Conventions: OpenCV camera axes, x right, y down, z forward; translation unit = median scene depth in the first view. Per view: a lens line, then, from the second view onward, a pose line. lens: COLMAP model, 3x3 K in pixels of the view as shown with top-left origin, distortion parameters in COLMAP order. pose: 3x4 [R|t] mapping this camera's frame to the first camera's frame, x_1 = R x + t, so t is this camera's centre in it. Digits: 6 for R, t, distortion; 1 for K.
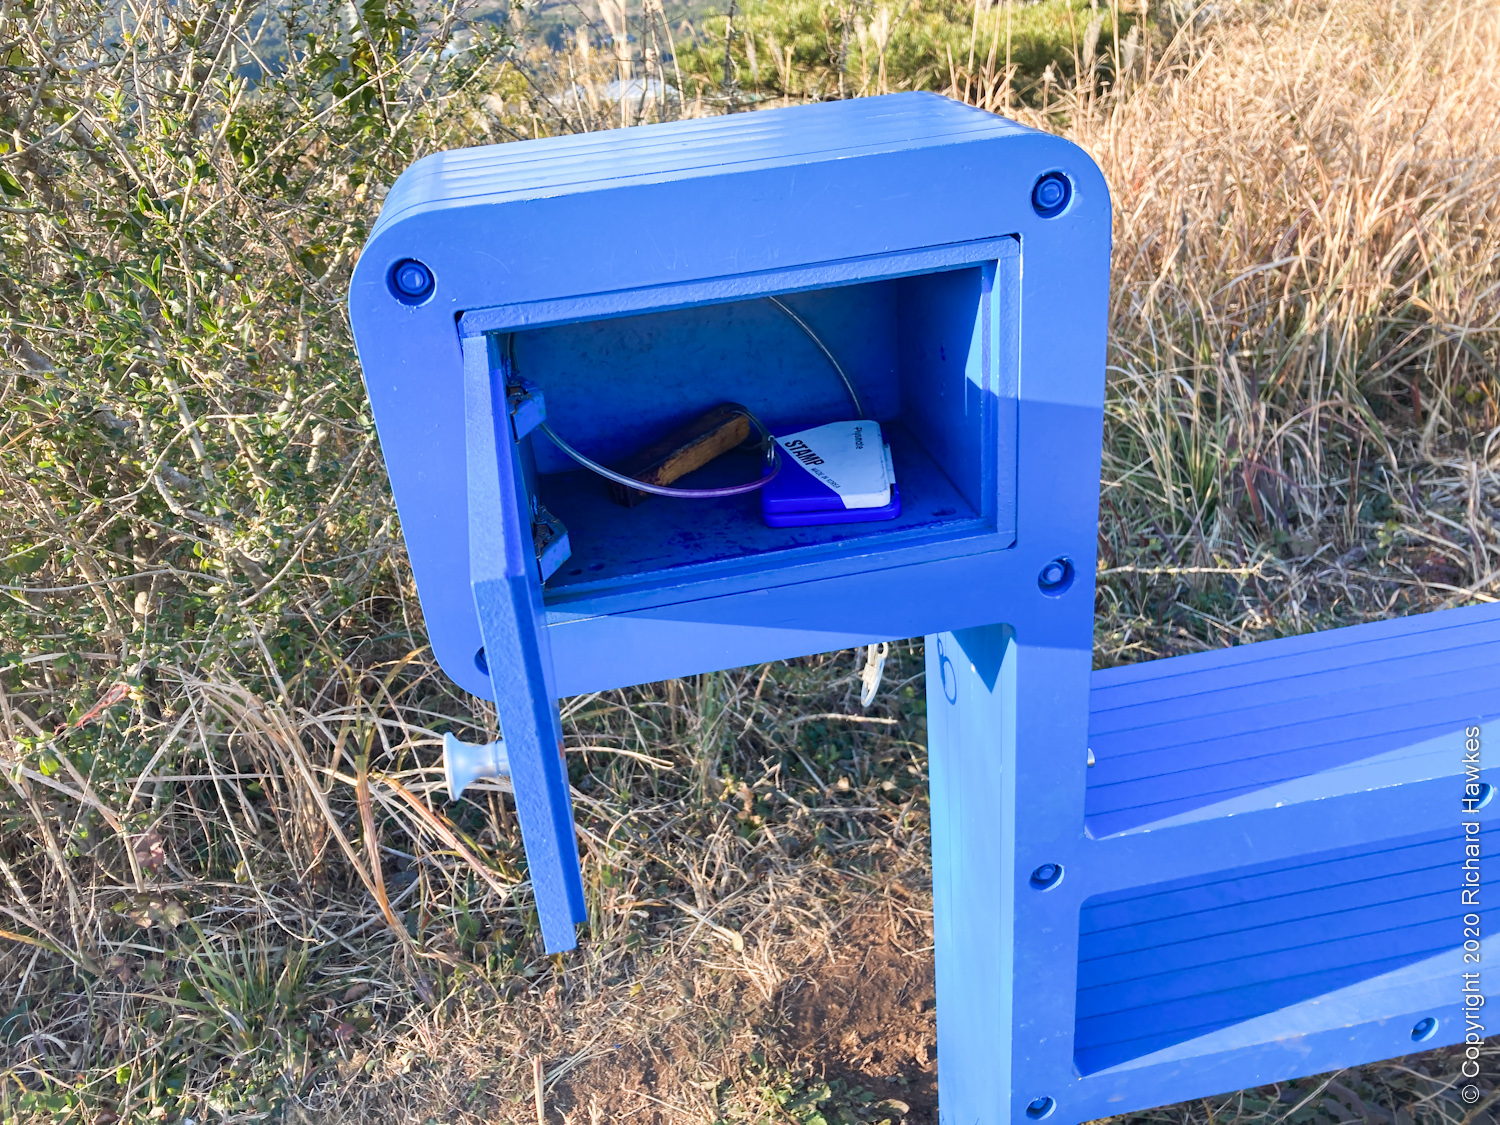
lens RADIAL K [[1241.7, 0, 753.4], [0, 1241.7, 563.6], [0, 0, 1]] dist [0.044216, -0.000873]
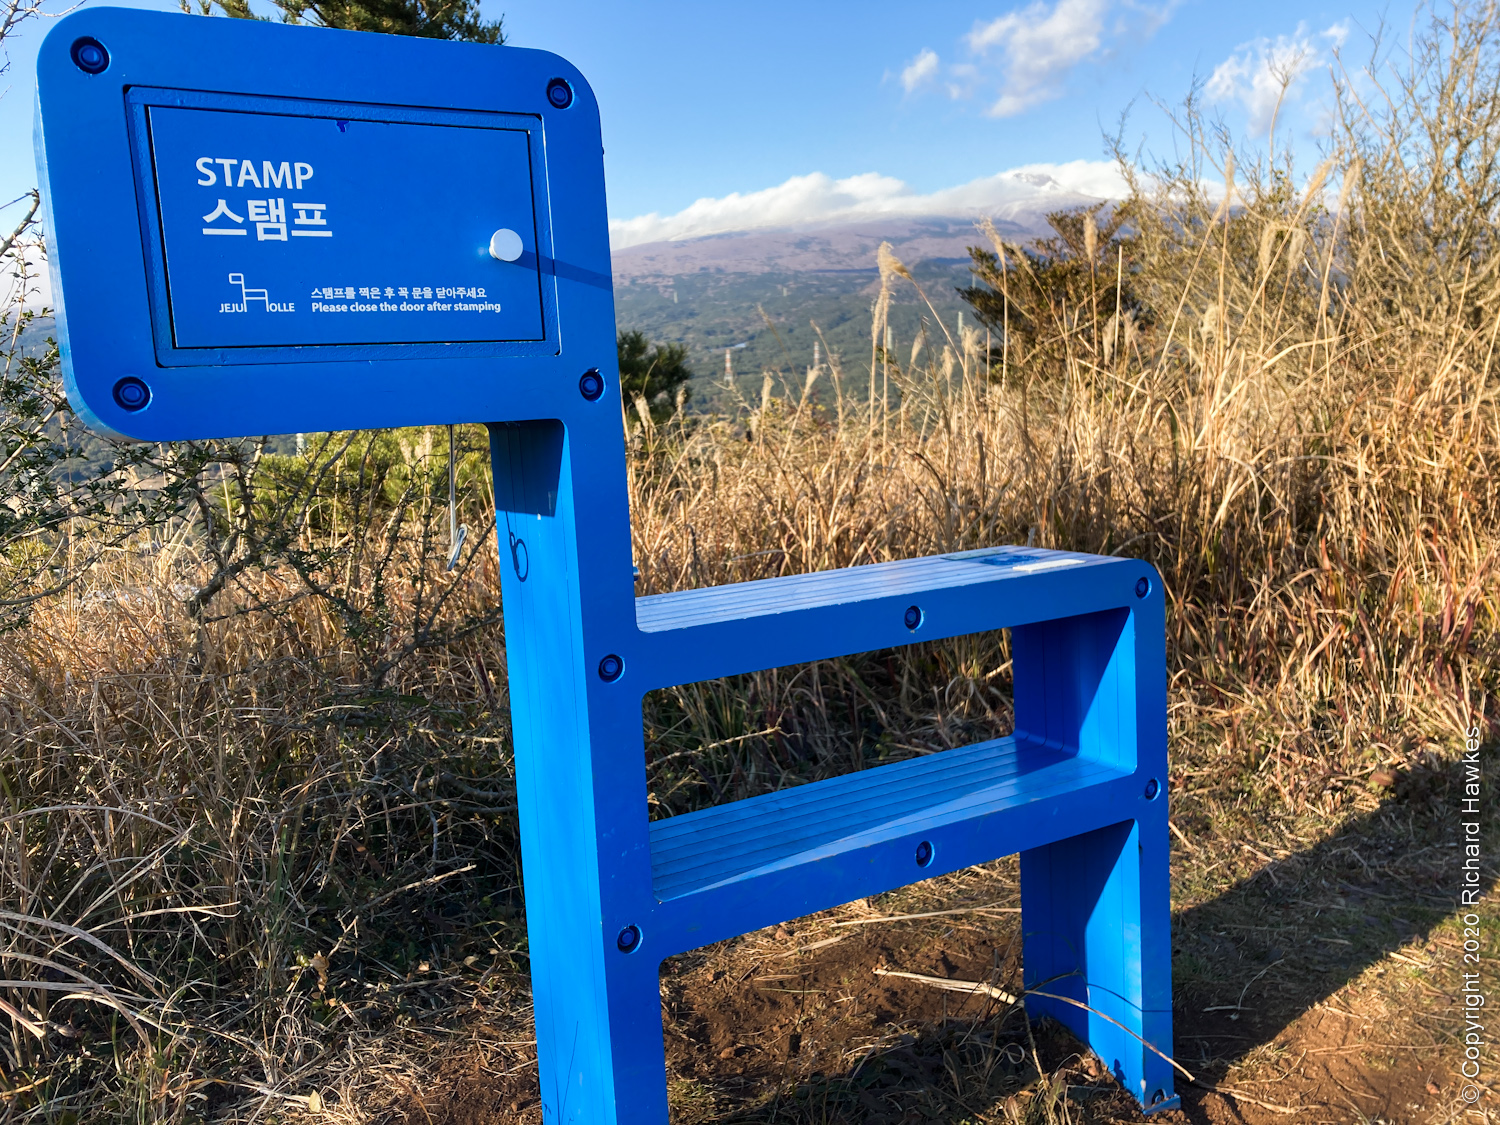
lens RADIAL K [[1241.7, 0, 749.0], [0, 1241.7, 559.8], [0, 0, 1]] dist [0.044216, -0.000873]
pose [[0.937813, -0.009760, 0.347002, -0.029260], [0.139014, 0.926513, -0.349641, 0.287834], [-0.318090, 0.376136, 0.870253, -0.070149]]
